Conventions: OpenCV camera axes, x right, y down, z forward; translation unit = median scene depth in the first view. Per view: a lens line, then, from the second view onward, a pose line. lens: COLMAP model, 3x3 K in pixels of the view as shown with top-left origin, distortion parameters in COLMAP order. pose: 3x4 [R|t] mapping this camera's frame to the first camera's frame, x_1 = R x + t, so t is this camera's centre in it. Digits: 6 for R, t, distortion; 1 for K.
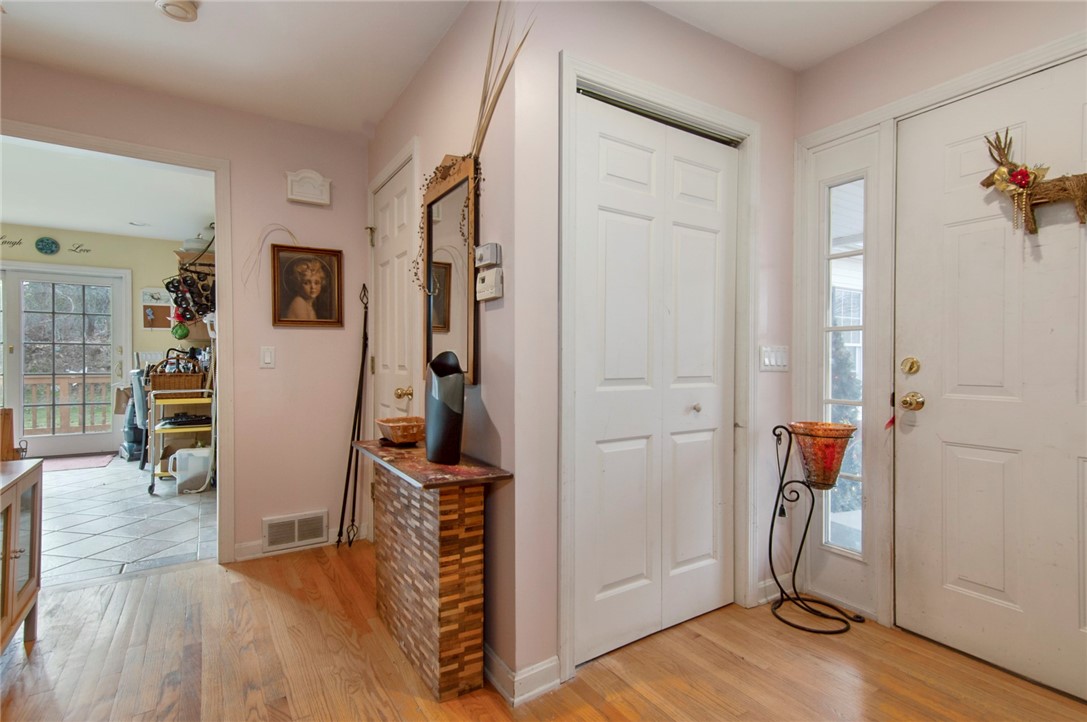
lens RADIAL K [[538.2, 0, 550.1], [0, 538.2, 358.0], [0, 0, 1]] dist [-0.003046, 0.001498]
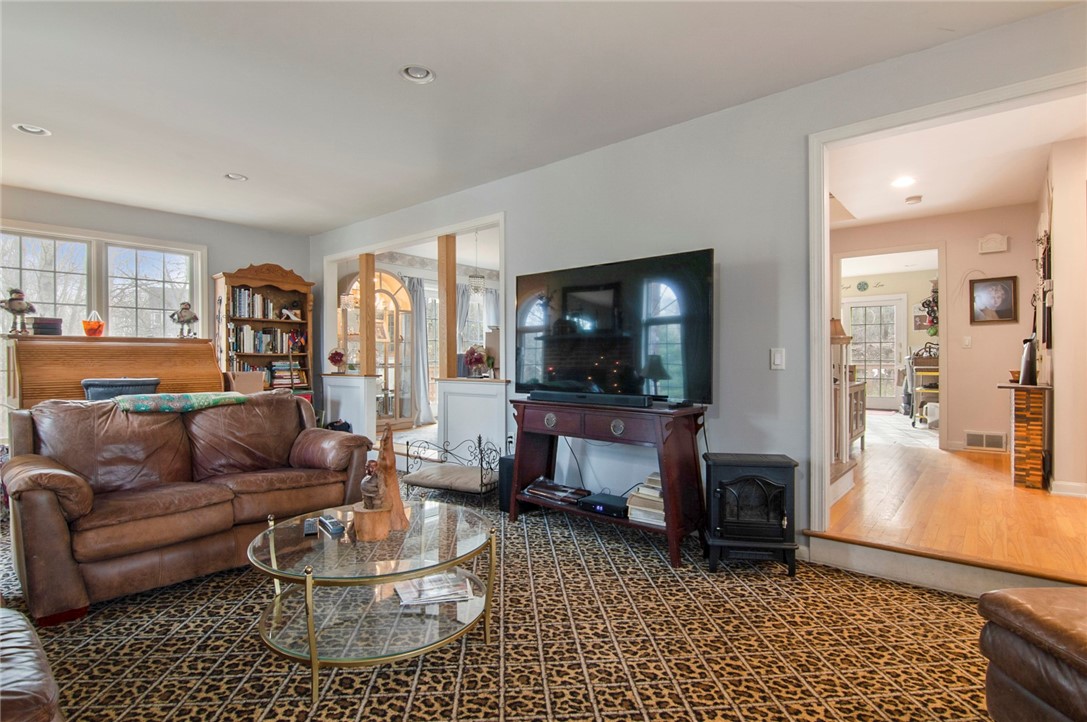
lens RADIAL K [[538.2, 0, 541.3], [0, 538.2, 368.2], [0, 0, 1]] dist [-0.003046, 0.001498]
pose [[0.287479, 0.008909, -0.957745, 0.785279], [0.004174, 0.999936, 0.010554, 0.059481], [0.957778, -0.007031, 0.287423, -0.885129]]
